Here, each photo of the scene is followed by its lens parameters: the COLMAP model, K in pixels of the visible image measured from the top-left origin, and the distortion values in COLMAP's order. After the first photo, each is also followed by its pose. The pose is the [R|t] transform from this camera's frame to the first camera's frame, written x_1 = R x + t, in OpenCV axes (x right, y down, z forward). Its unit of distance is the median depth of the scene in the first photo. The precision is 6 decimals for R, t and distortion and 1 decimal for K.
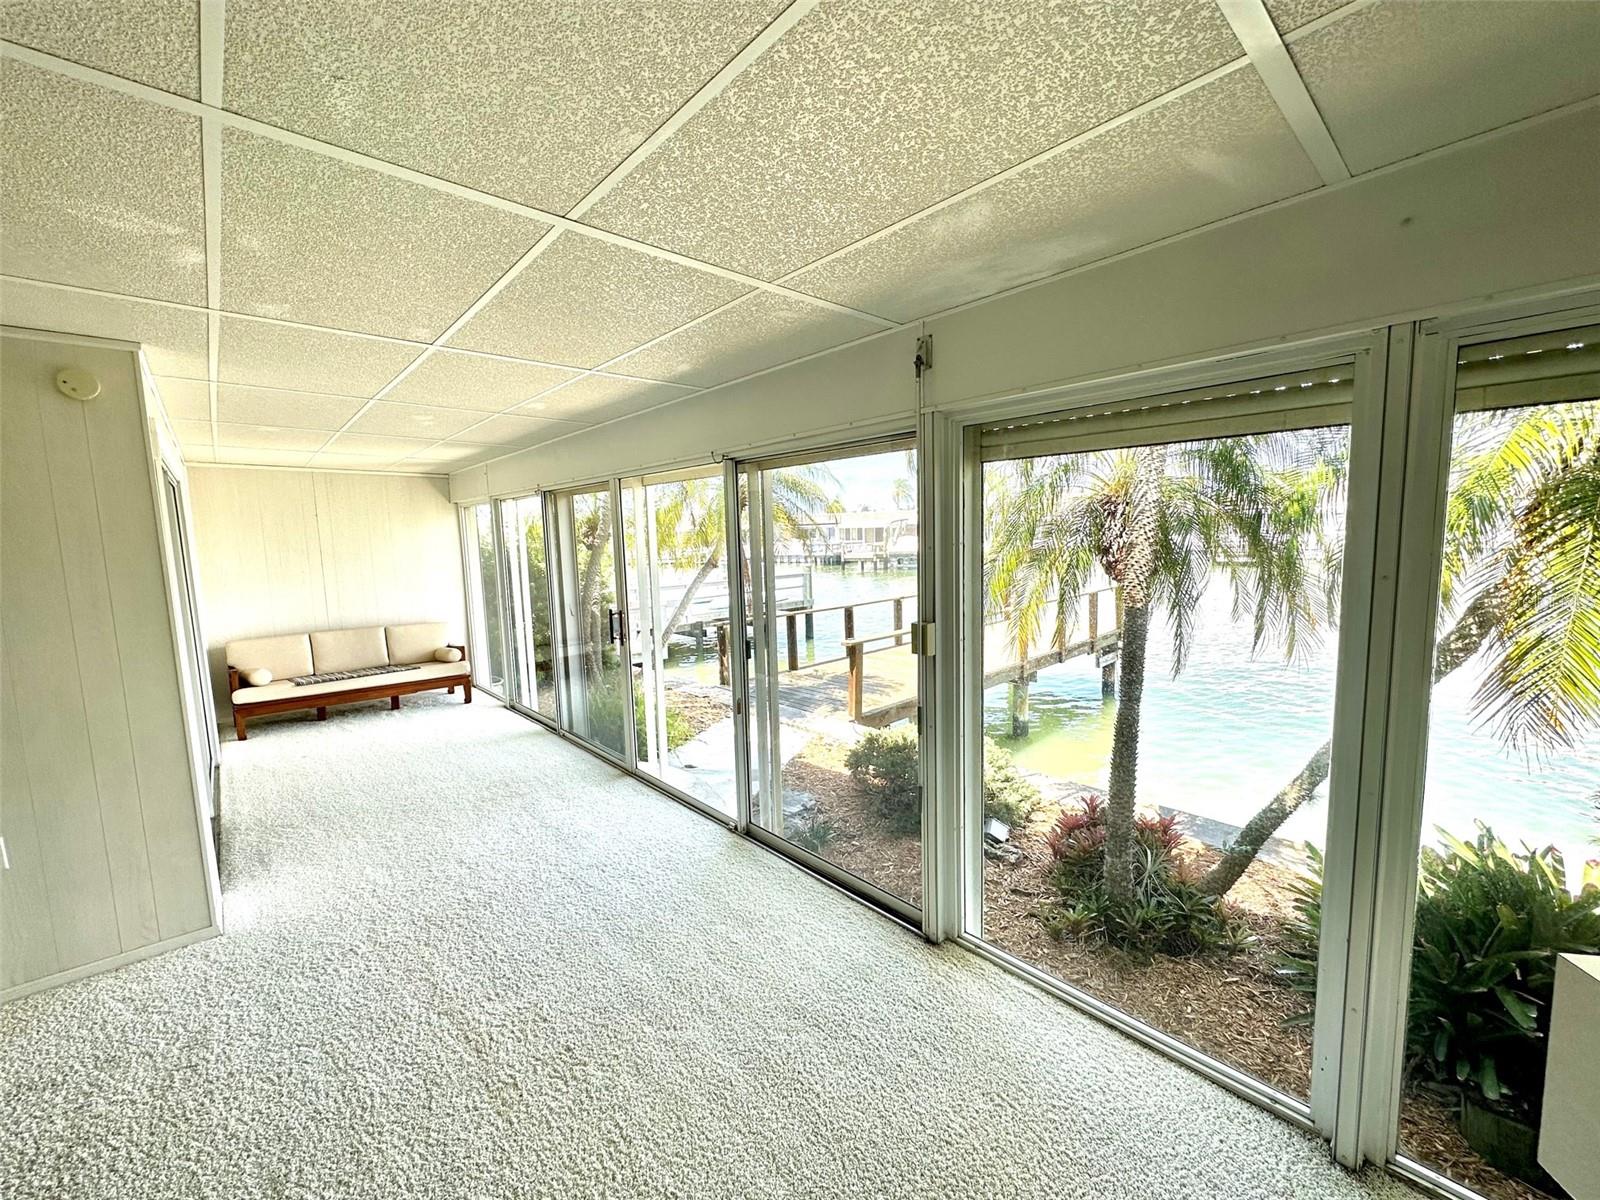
lens RADIAL K [[638.6, 0, 800.0], [0, 638.6, 600.0], [0, 0, 1]] dist [-0.001544, 0.000210]
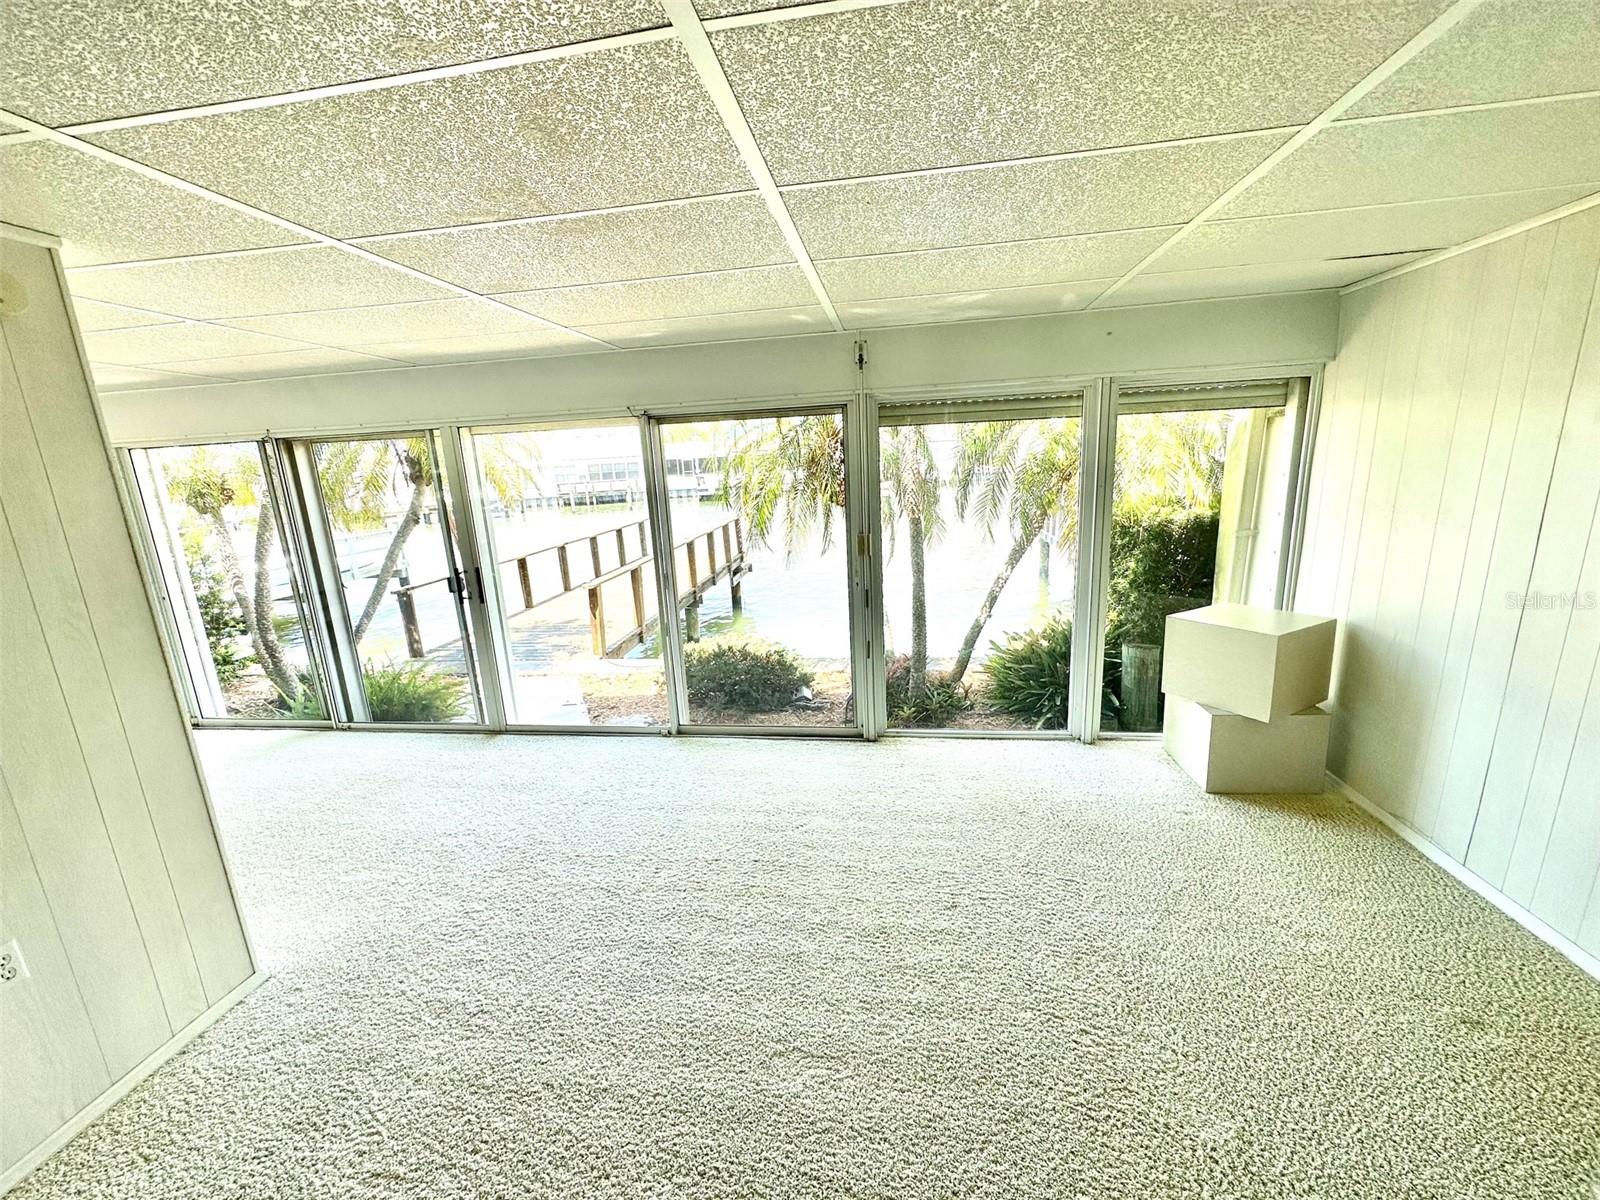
lens RADIAL K [[638.6, 0, 800.0], [0, 638.6, 600.0], [0, 0, 1]] dist [-0.001544, 0.000210]
pose [[0.774953, -0.148337, 0.614364, -0.340156], [0.094294, 0.988324, 0.119686, -0.002600], [-0.624945, -0.034820, 0.779892, -0.036778]]
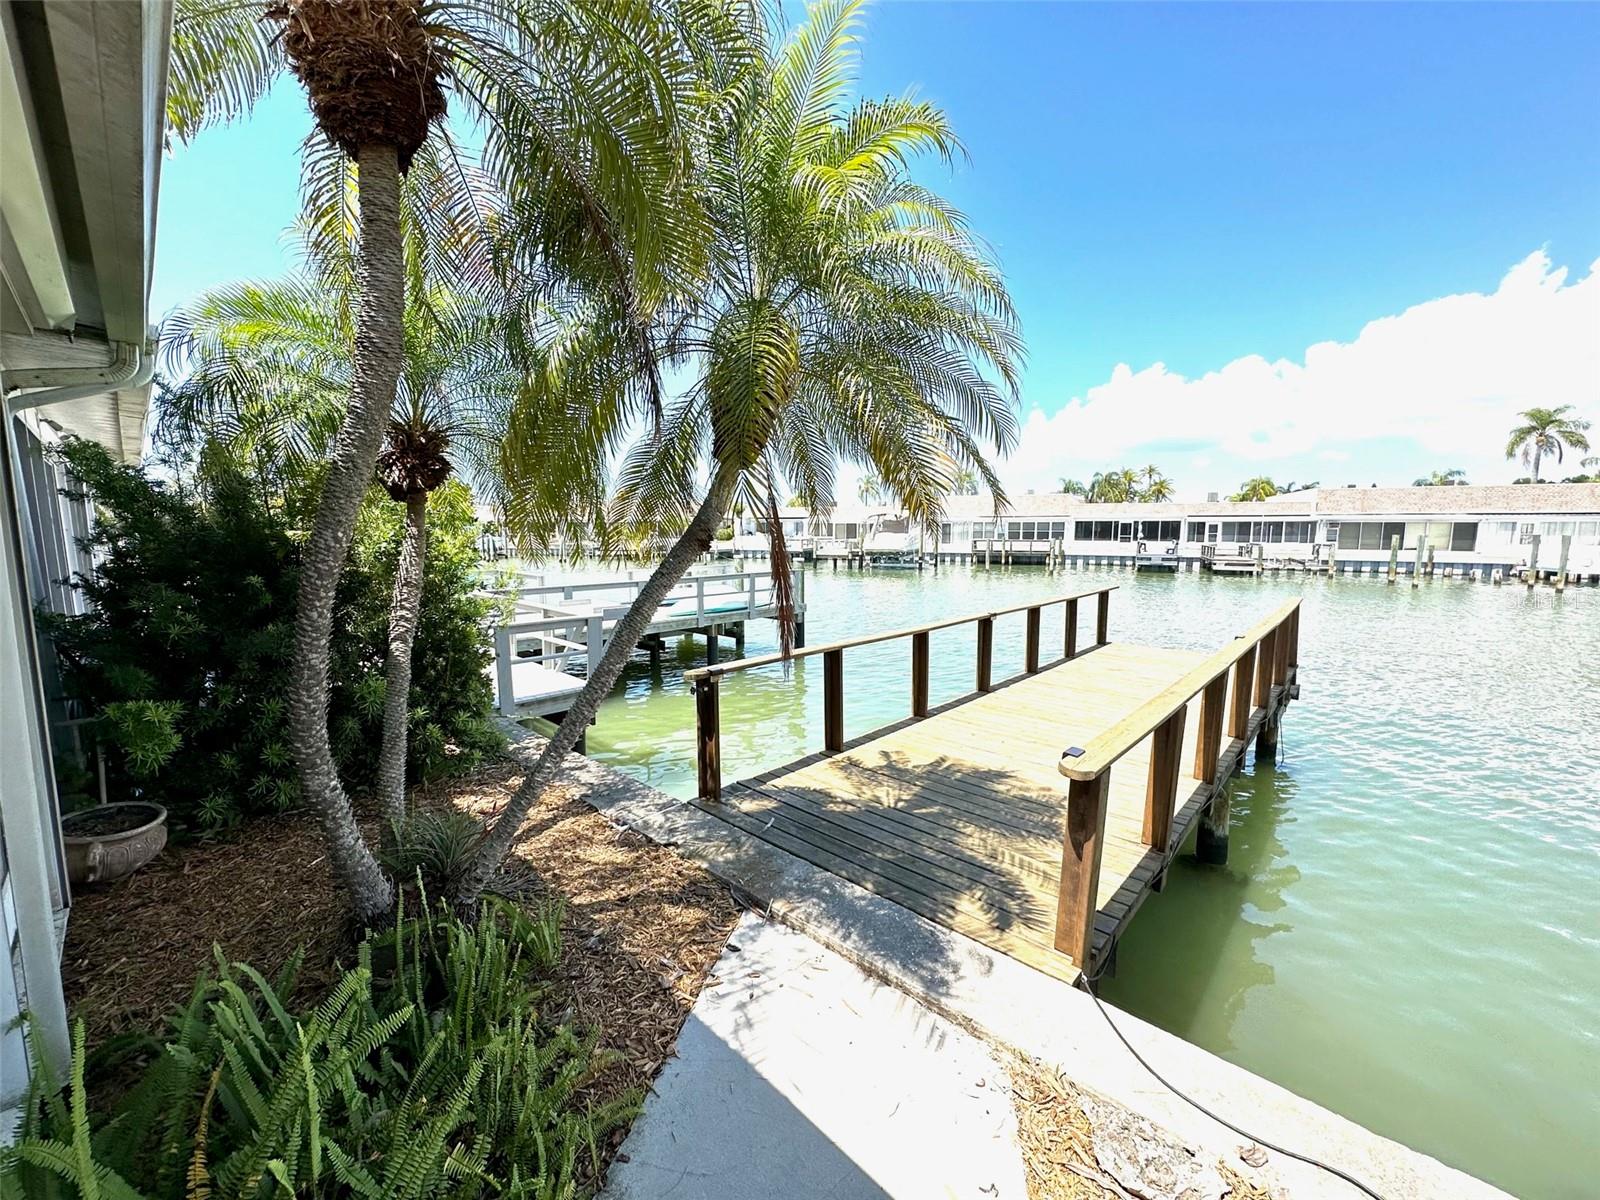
lens RADIAL K [[638.6, 0, 800.0], [0, 638.6, 600.0], [0, 0, 1]] dist [-0.001544, 0.000210]
pose [[0.997366, 0.026590, 0.067486, -0.121131], [-0.026885, 0.999633, 0.003467, -0.025962], [-0.067369, -0.005272, 0.997714, 0.741060]]
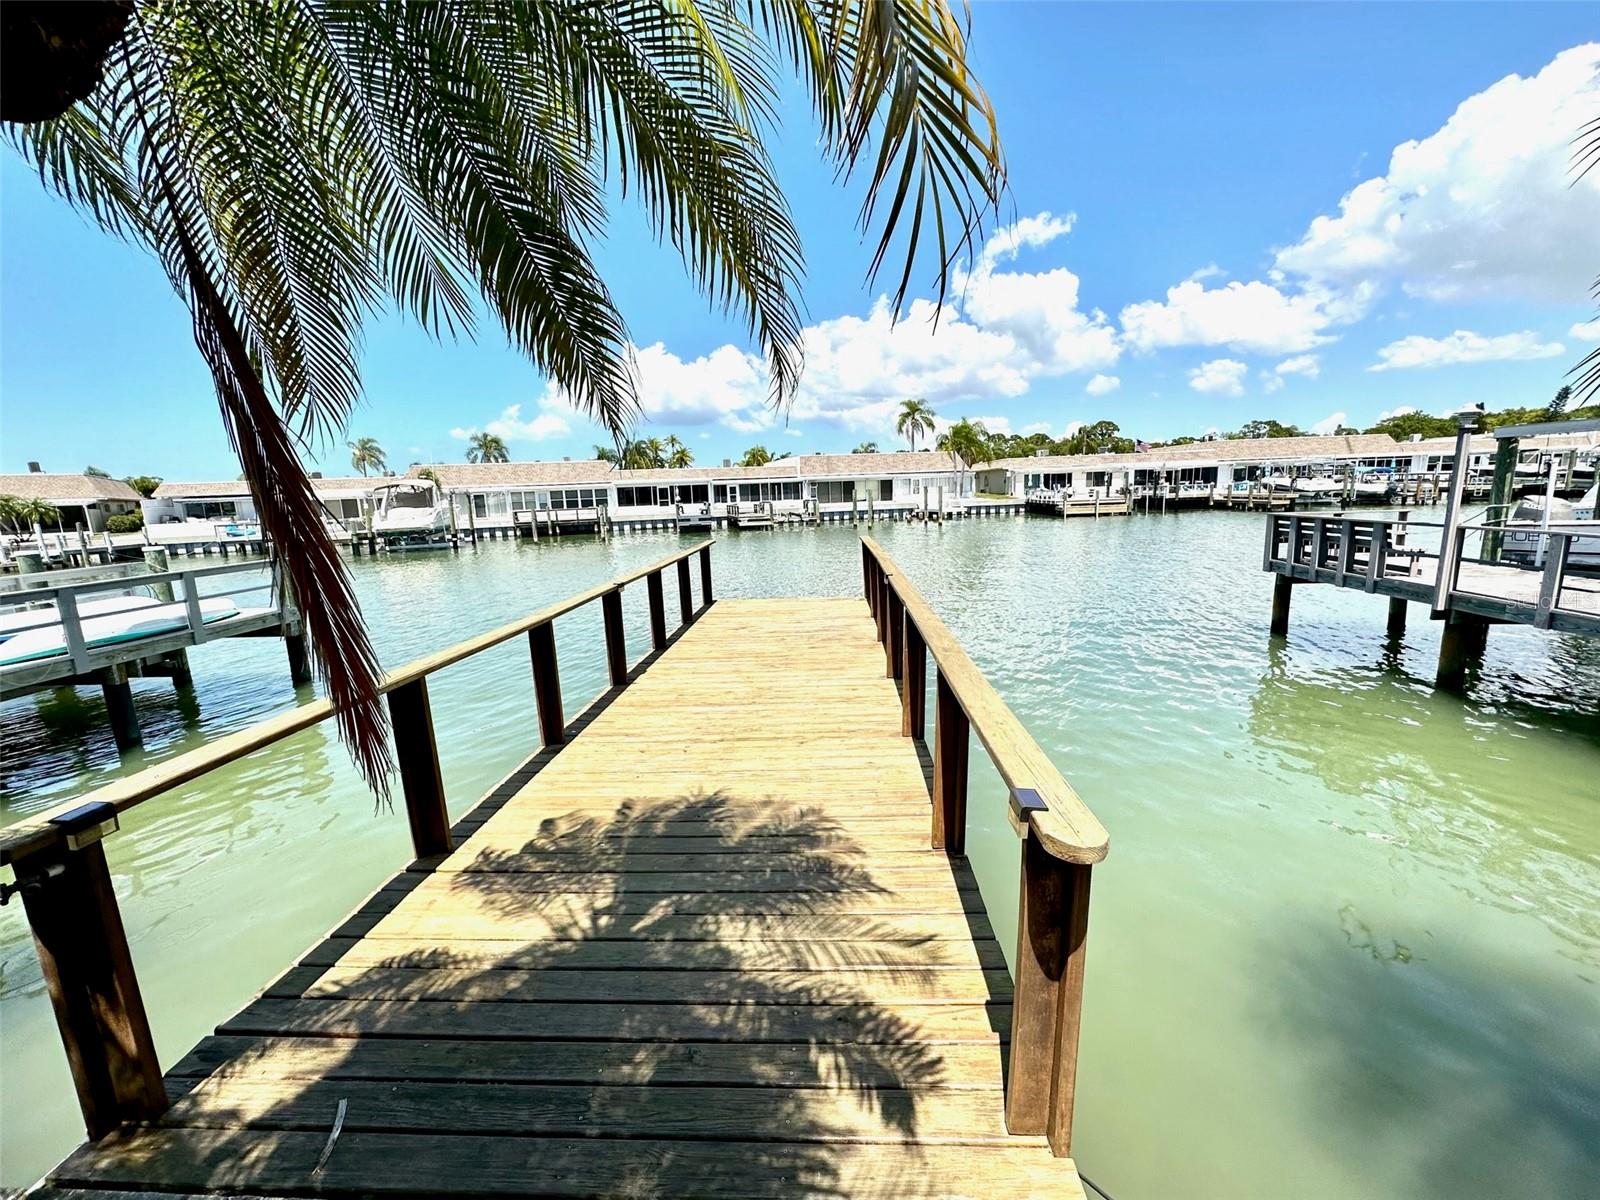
lens RADIAL K [[638.6, 0, 800.0], [0, 638.6, 600.0], [0, 0, 1]] dist [-0.001544, 0.000210]
pose [[0.726601, -0.111949, 0.677878, -0.117971], [0.088100, 0.993672, 0.069670, -0.024007], [-0.681388, 0.009098, 0.731866, 1.036692]]
